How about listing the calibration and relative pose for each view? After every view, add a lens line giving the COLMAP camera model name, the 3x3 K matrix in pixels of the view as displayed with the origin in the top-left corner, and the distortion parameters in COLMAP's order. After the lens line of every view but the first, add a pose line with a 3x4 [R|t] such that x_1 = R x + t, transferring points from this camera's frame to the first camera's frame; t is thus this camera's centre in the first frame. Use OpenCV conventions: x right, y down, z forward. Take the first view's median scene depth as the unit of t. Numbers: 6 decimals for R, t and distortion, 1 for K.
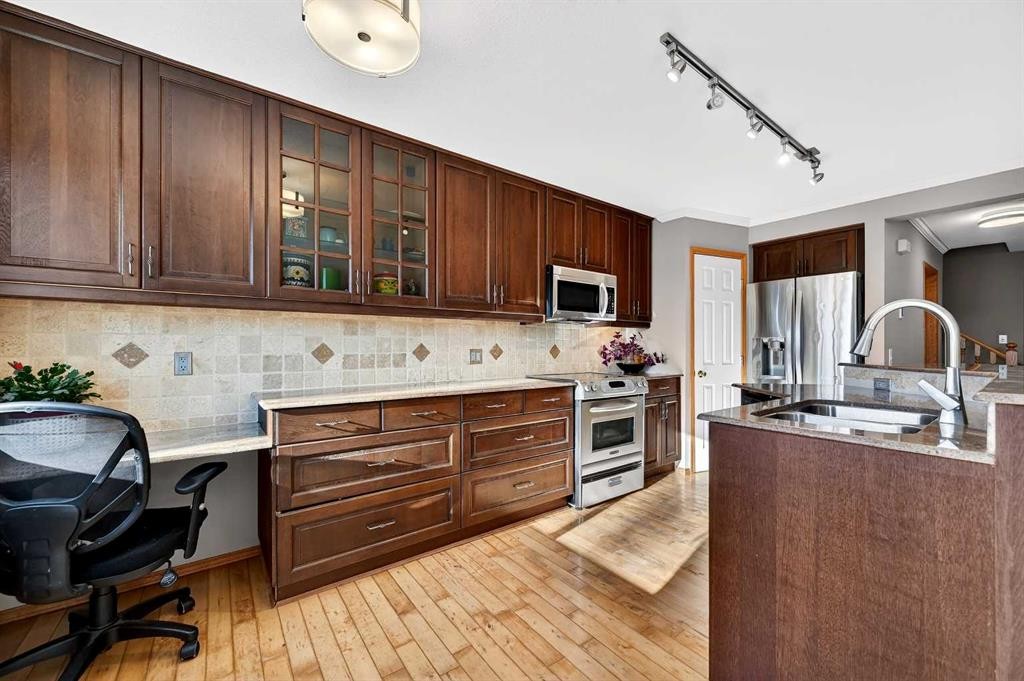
lens RADIAL K [[405.8, 0, 514.5], [0, 405.8, 344.1], [0, 0, 1]] dist [0.000043, -0.000482]
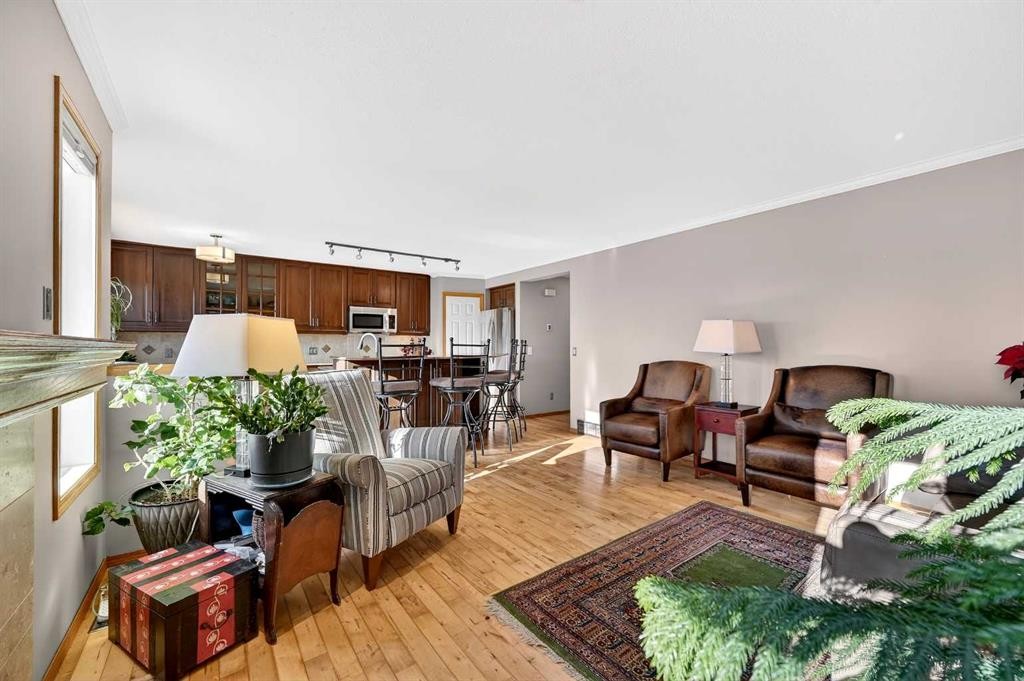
lens RADIAL K [[405.8, 0, 510.3], [0, 405.8, 344.0], [0, 0, 1]] dist [0.000043, -0.000482]
pose [[0.999510, -0.005906, -0.030738, 0.915993], [0.005746, 0.999970, -0.005279, 0.010627], [0.030768, 0.005100, 0.999514, -0.969382]]
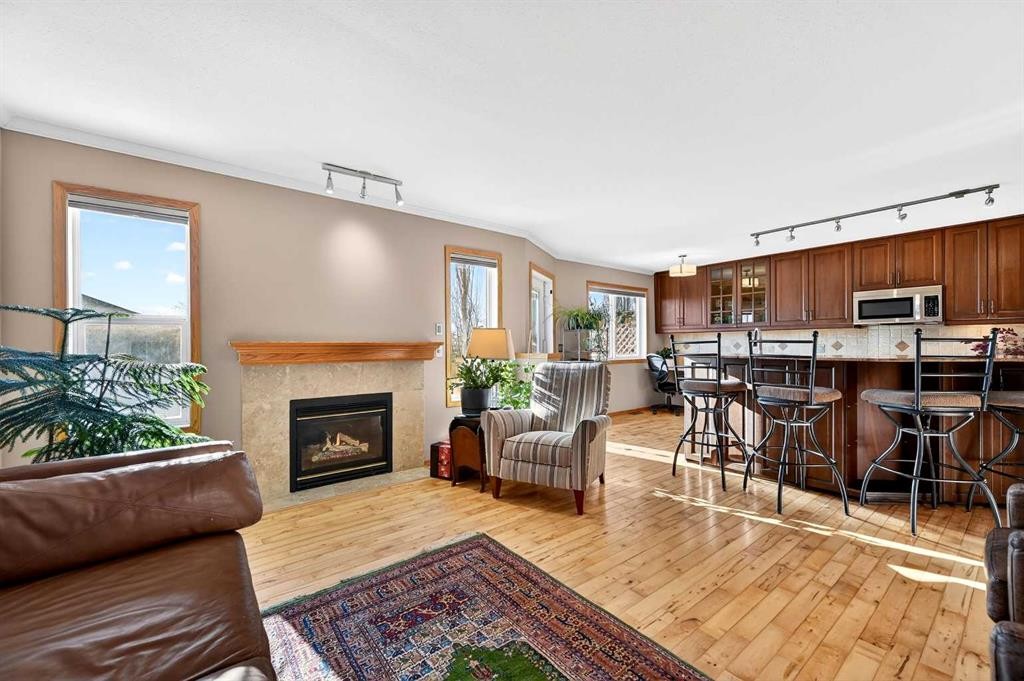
lens RADIAL K [[405.8, 0, 513.1], [0, 405.8, 344.0], [0, 0, 1]] dist [0.000043, -0.000482]
pose [[-0.006106, -0.006803, -0.999958, 1.627895], [0.003464, 0.999971, -0.006825, 0.017331], [0.999975, -0.003505, -0.006082, -0.332970]]
